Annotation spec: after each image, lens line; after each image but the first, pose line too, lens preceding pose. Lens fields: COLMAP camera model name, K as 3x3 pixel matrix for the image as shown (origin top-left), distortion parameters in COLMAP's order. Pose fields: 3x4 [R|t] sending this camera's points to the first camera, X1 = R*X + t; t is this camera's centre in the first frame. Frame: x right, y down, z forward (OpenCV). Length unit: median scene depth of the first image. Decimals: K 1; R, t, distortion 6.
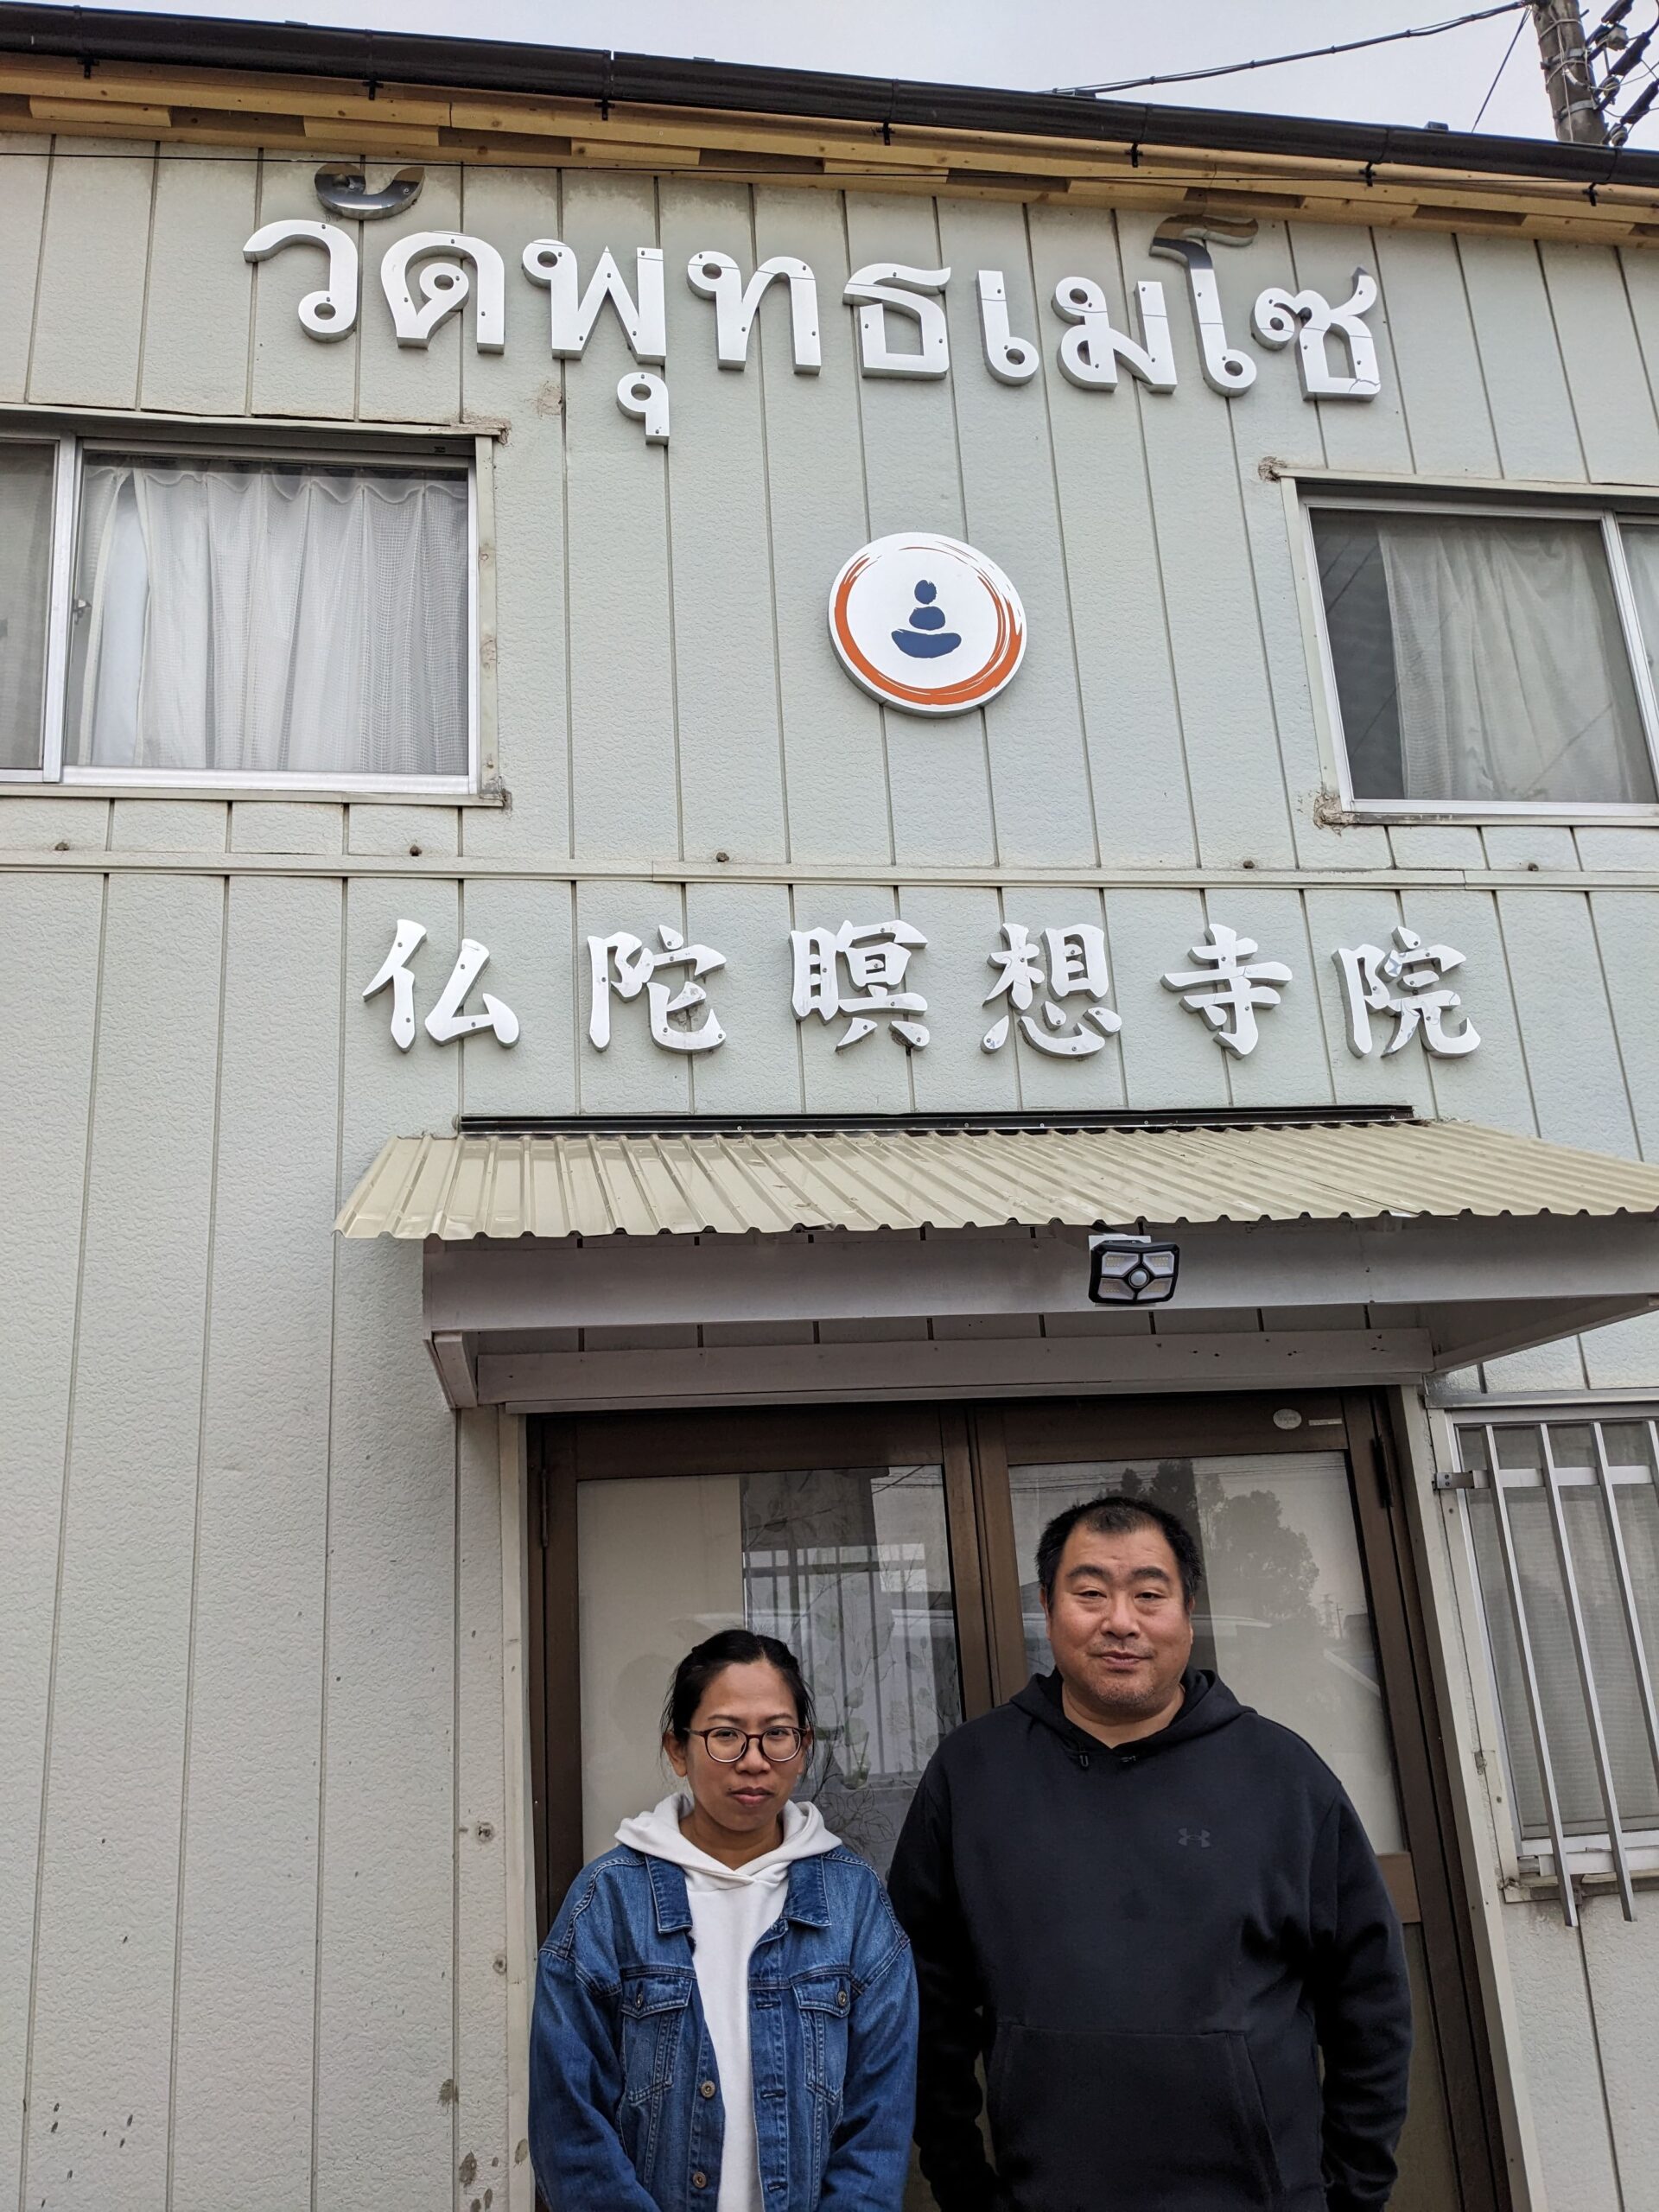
lens RADIAL K [[1751.1, 0, 809.9], [0, 1751.1, 1131.3], [0, 0, 1]] dist [0.047301, -0.065573]
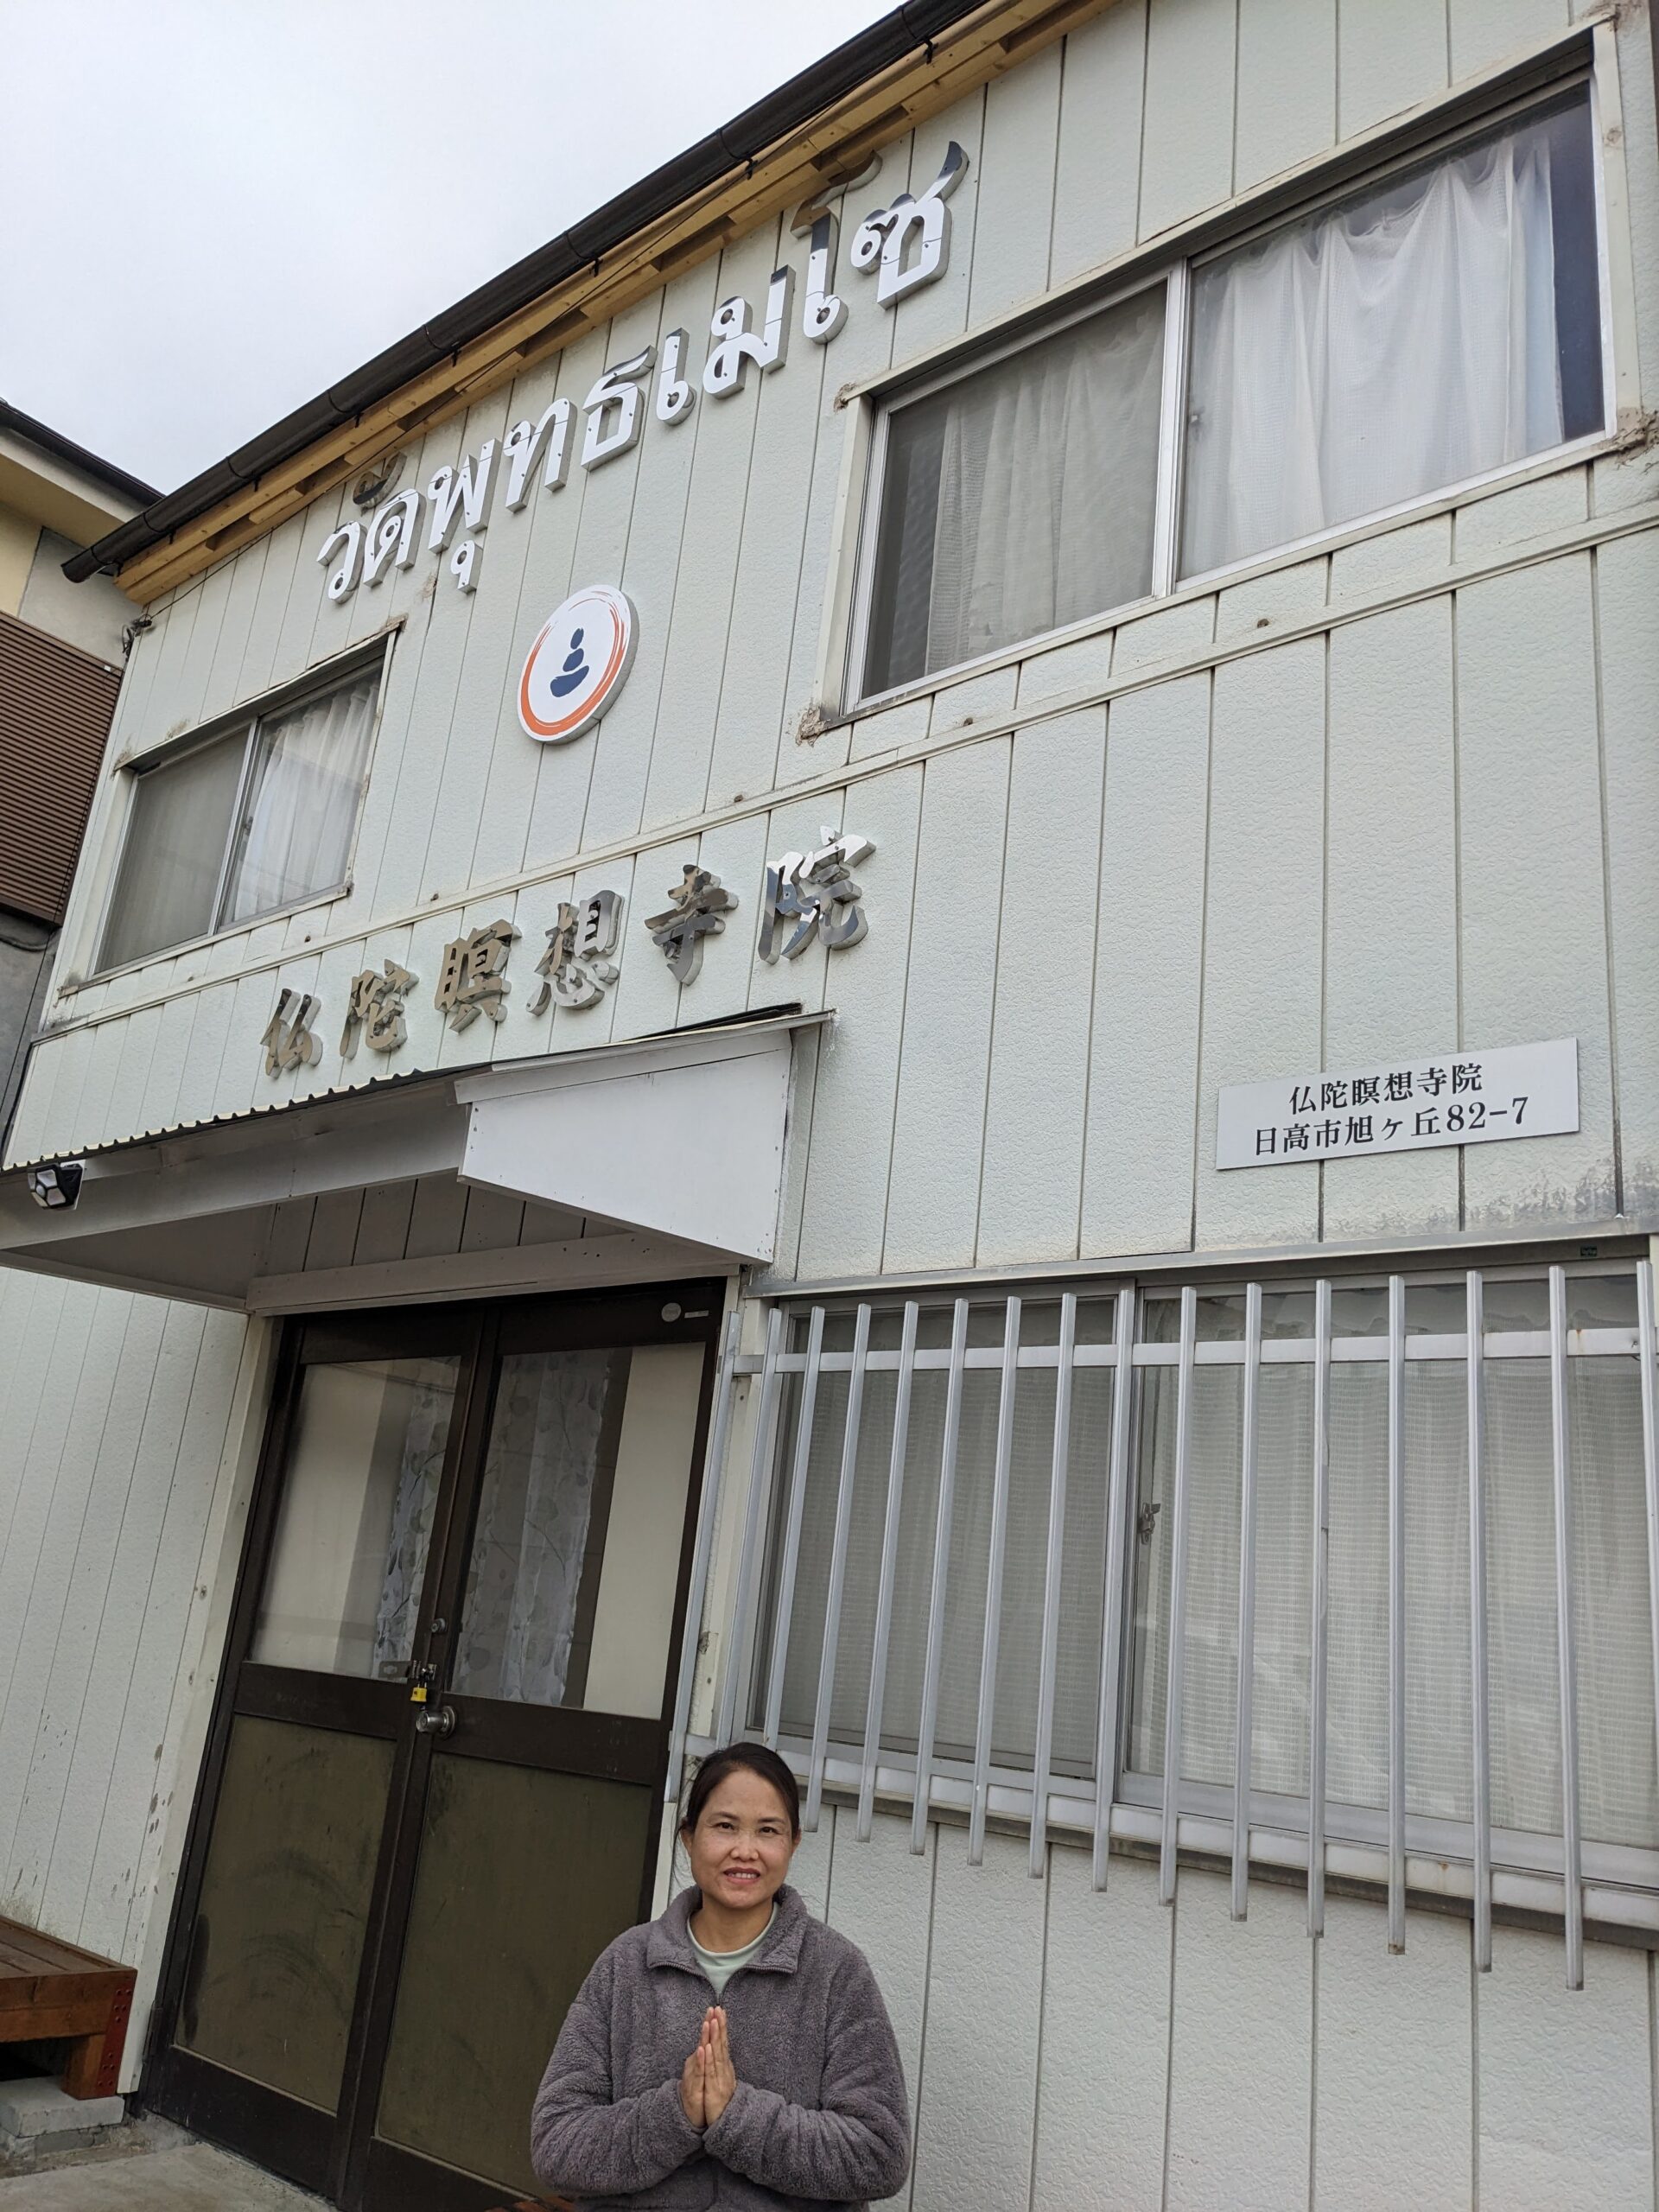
lens RADIAL K [[1732.0, 0, 842.8], [0, 1732.0, 1084.1], [0, 0, 1]] dist [0.055790, -0.083528]
pose [[0.647624, -0.120788, -0.752325, 1.075025], [0.096553, 0.992405, -0.076218, 0.107981], [0.755818, -0.023278, 0.654368, 0.360249]]
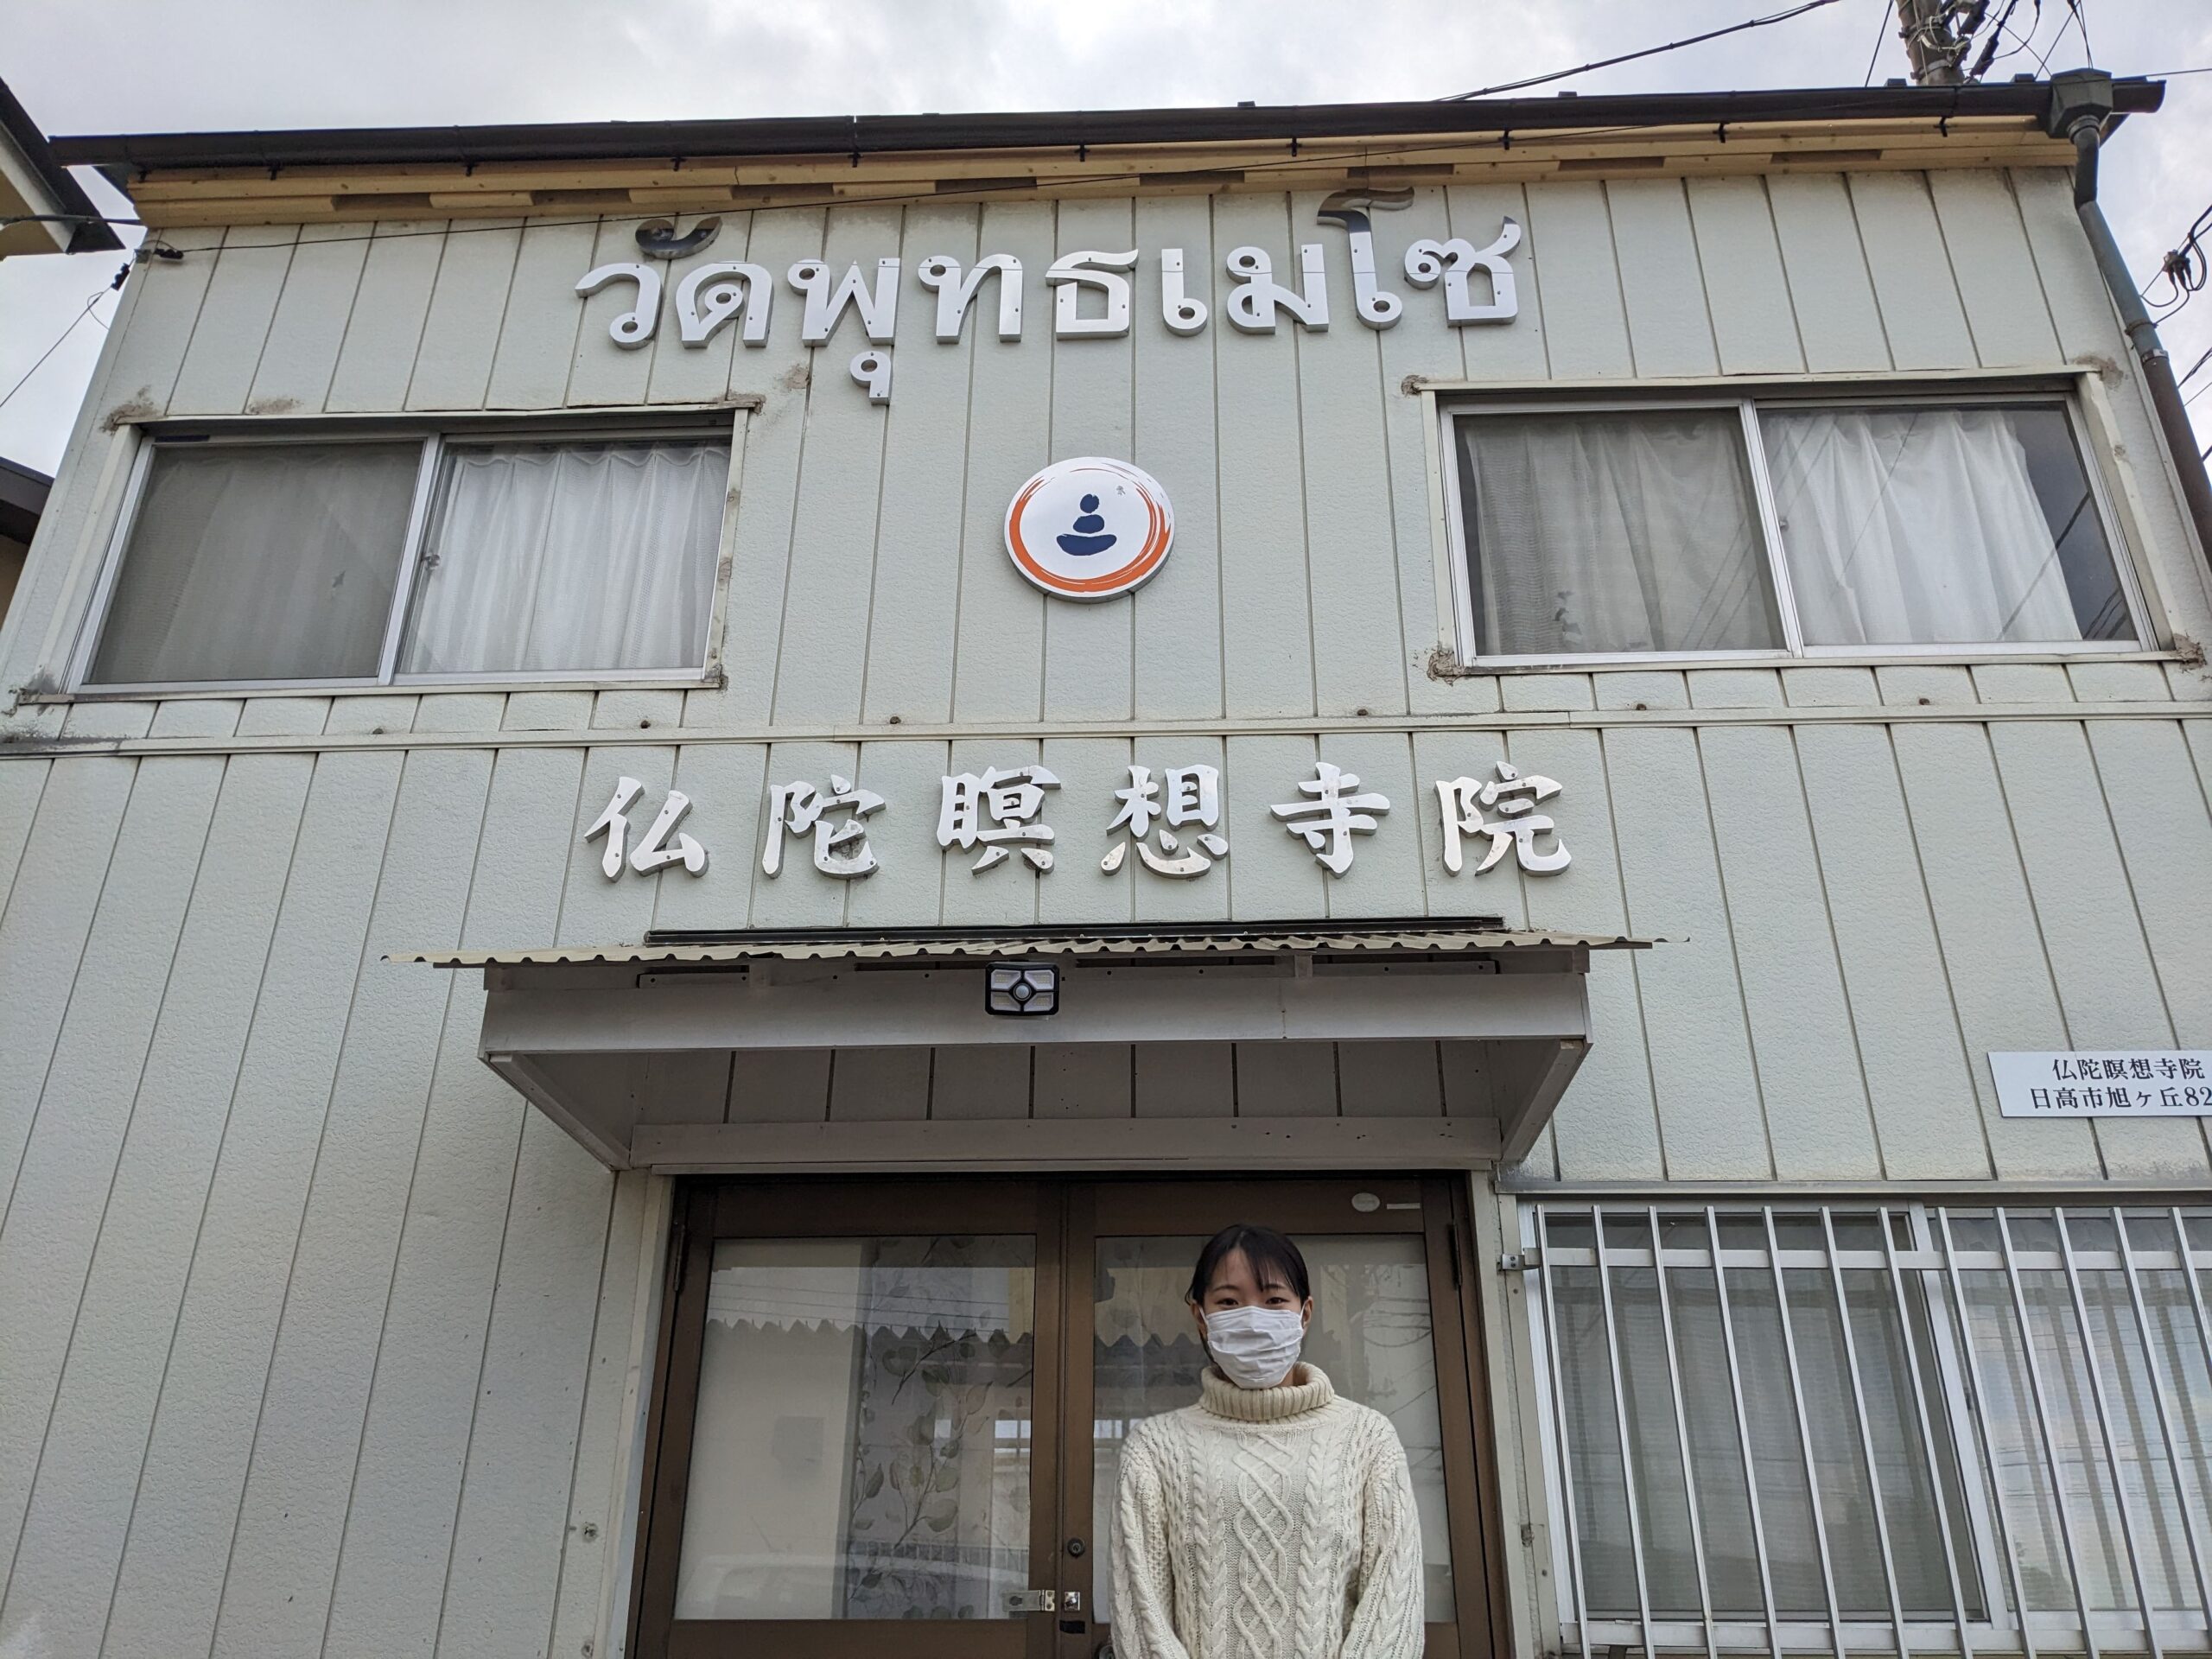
lens RADIAL K [[1732.0, 0, 1112.0], [0, 1732.0, 821.0], [0, 0, 1]] dist [0.055790, -0.083528]
pose [[0.979330, -0.033651, -0.199451, 0.315148], [-0.001934, 0.984461, -0.175593, 0.112832], [0.202260, 0.172349, 0.964047, -0.089161]]
